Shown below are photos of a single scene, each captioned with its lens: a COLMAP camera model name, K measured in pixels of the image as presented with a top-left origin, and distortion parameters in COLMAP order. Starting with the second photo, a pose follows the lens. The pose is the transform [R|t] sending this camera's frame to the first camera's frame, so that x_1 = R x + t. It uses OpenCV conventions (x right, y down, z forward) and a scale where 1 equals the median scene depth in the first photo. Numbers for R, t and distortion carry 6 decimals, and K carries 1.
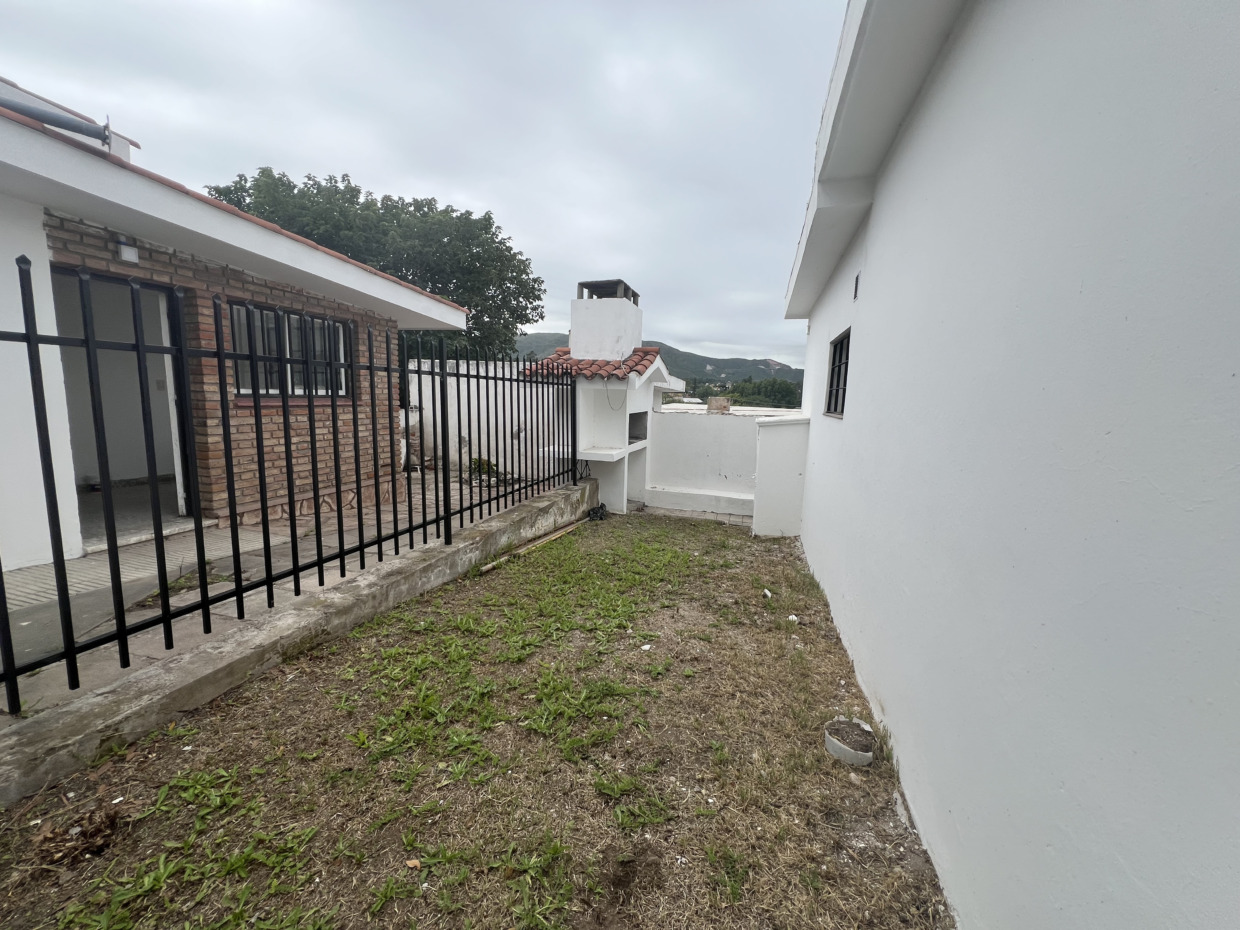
lens RADIAL K [[496.7, 0, 618.5], [0, 496.7, 463.4], [0, 0, 1]] dist [-0.000734, 0.000242]
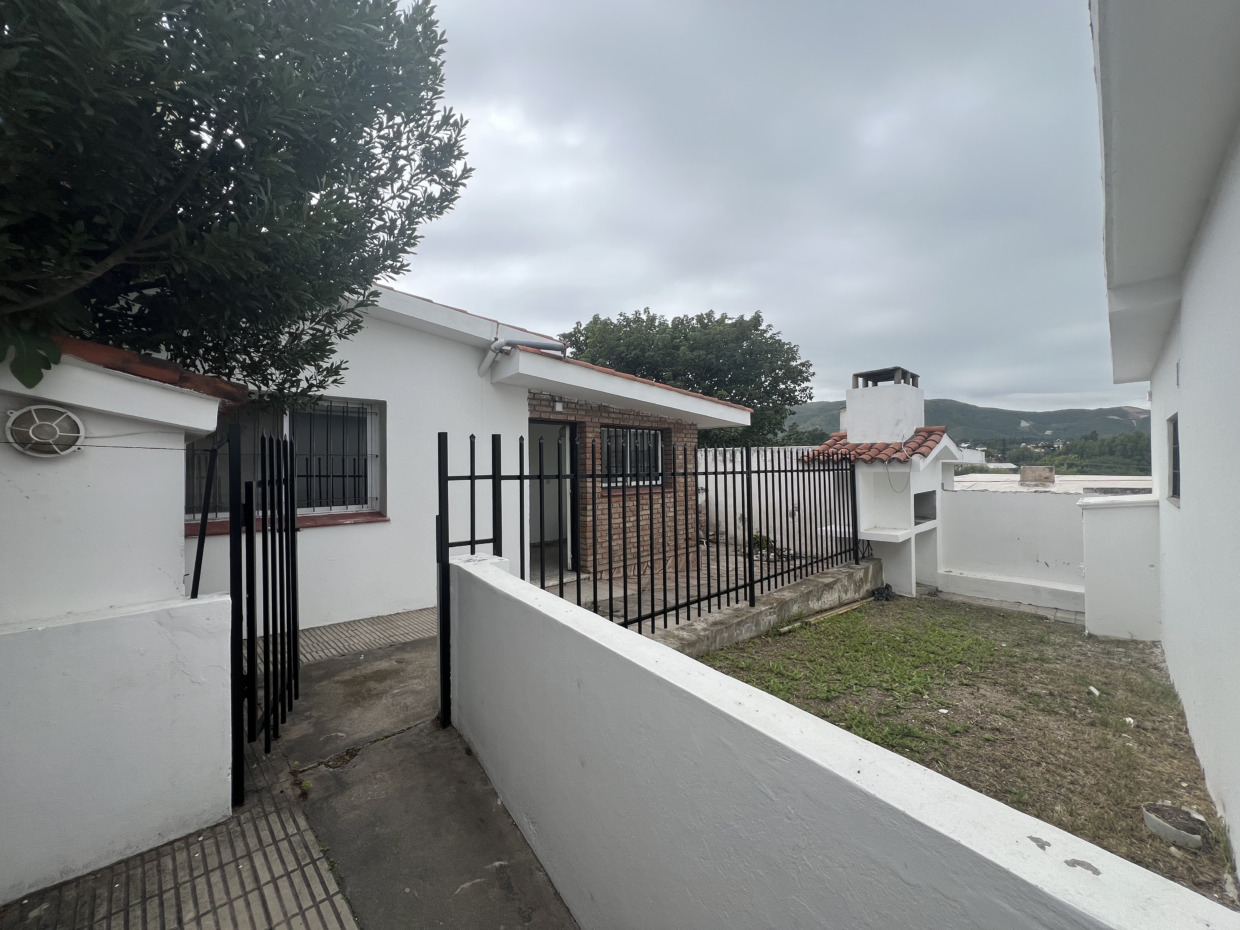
lens RADIAL K [[498.0, 0, 619.0], [0, 498.0, 463.5], [0, 0, 1]] dist [-0.002142, 0.000119]
pose [[0.872139, -0.042675, -0.487394, -0.008669], [-0.029092, 0.989903, -0.138731, -0.009128], [0.488393, 0.135173, 0.862091, -0.269224]]
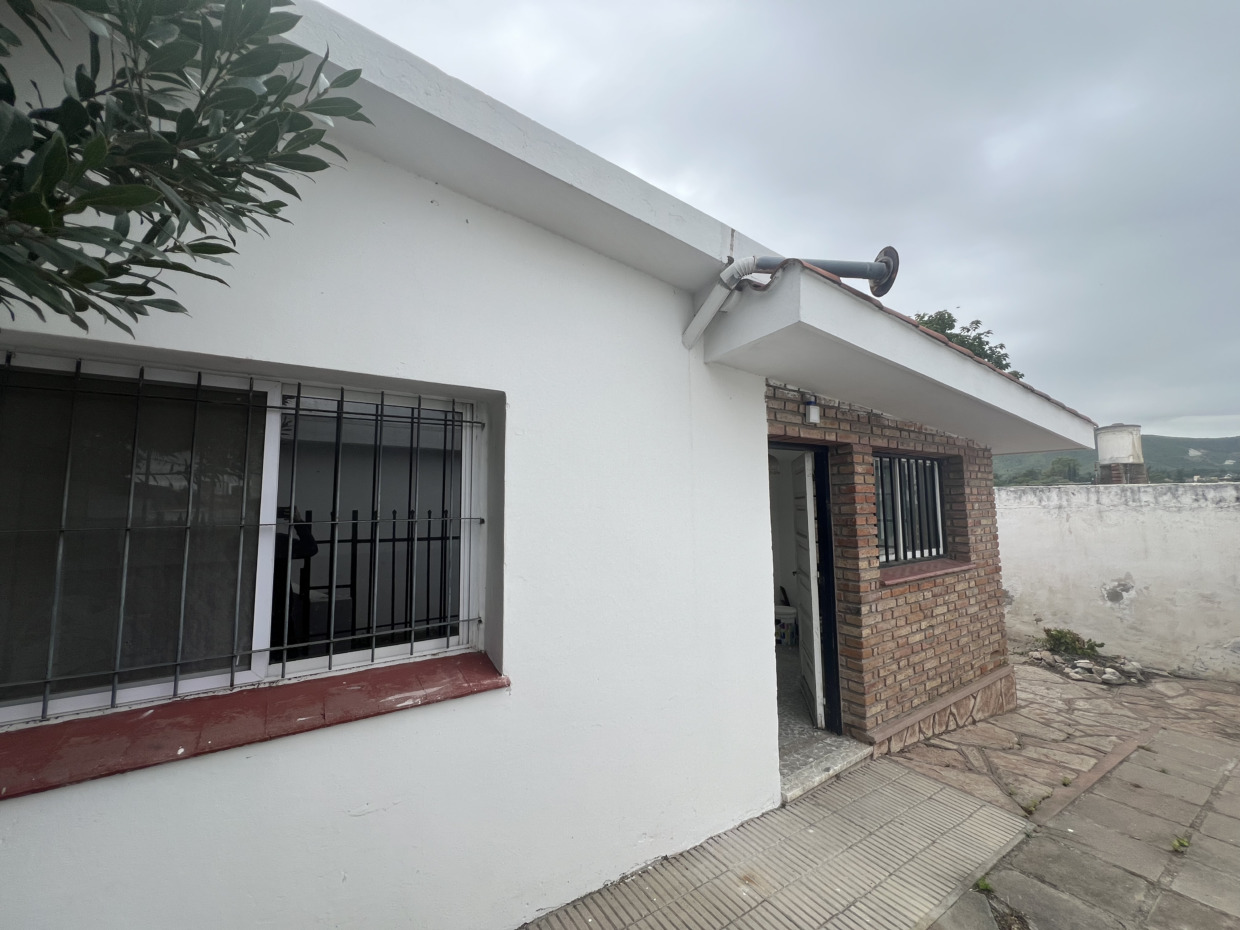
lens RADIAL K [[496.7, 0, 618.5], [0, 496.7, 463.4], [0, 0, 1]] dist [-0.000734, 0.000242]
pose [[0.772079, -0.088286, -0.629364, -0.627569], [-0.053479, 0.977766, -0.202766, -0.131065], [0.633273, 0.190209, 0.750191, 0.146018]]
